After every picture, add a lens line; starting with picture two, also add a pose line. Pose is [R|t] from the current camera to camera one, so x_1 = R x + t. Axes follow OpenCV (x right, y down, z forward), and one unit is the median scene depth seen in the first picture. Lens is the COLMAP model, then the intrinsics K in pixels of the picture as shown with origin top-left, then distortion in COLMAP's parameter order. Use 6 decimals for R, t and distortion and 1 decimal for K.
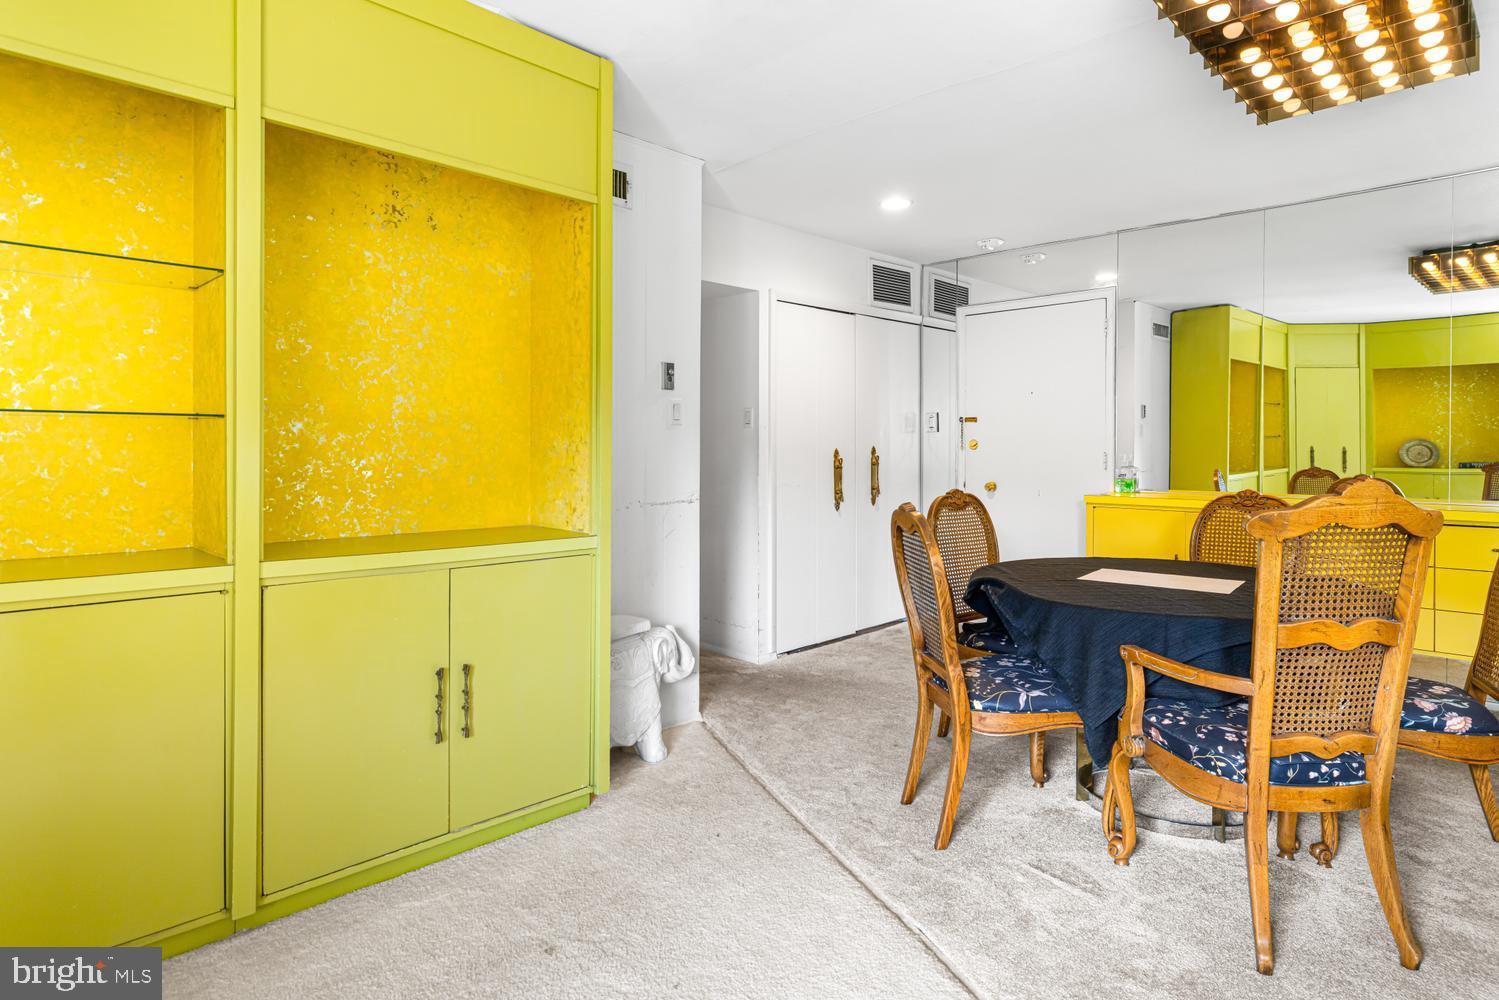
lens RADIAL K [[850.3, 0, 747.7], [0, 850.3, 489.7], [0, 0, 1]] dist [0.002337, 0.000372]
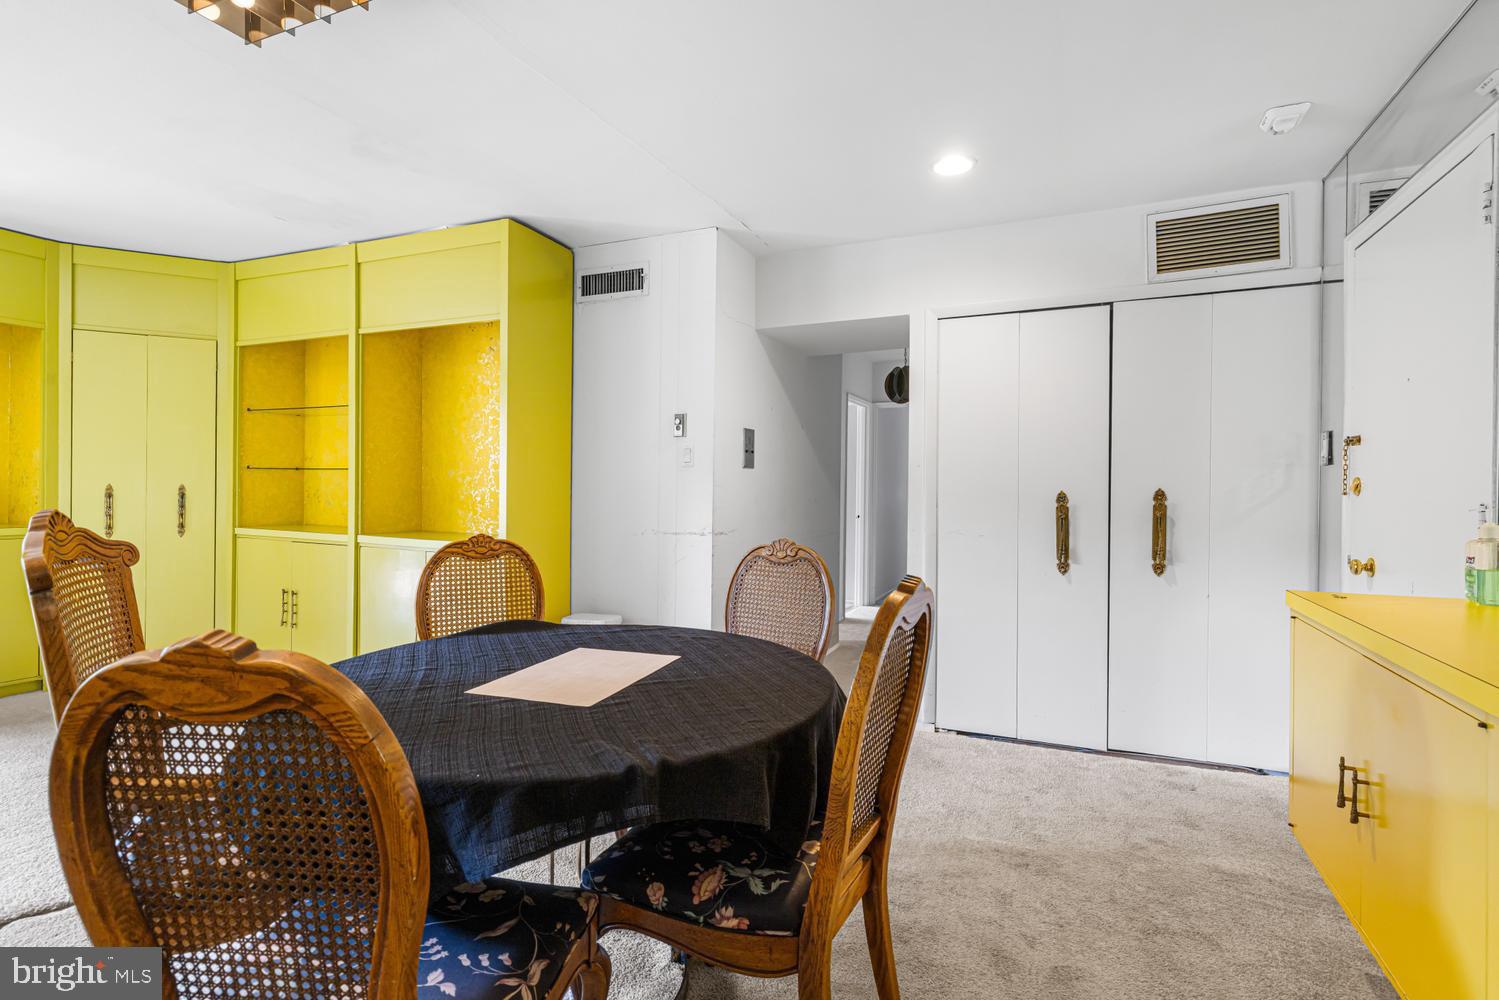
lens RADIAL K [[706.1, 0, 751.8], [0, 706.1, 493.6], [0, 0, 1]] dist [-0.000294, -0.000633]
pose [[0.330984, 0.015698, -0.943506, 0.856553], [-0.054851, 0.998491, -0.002629, -0.042393], [0.942041, 0.052622, 0.331346, 0.774405]]
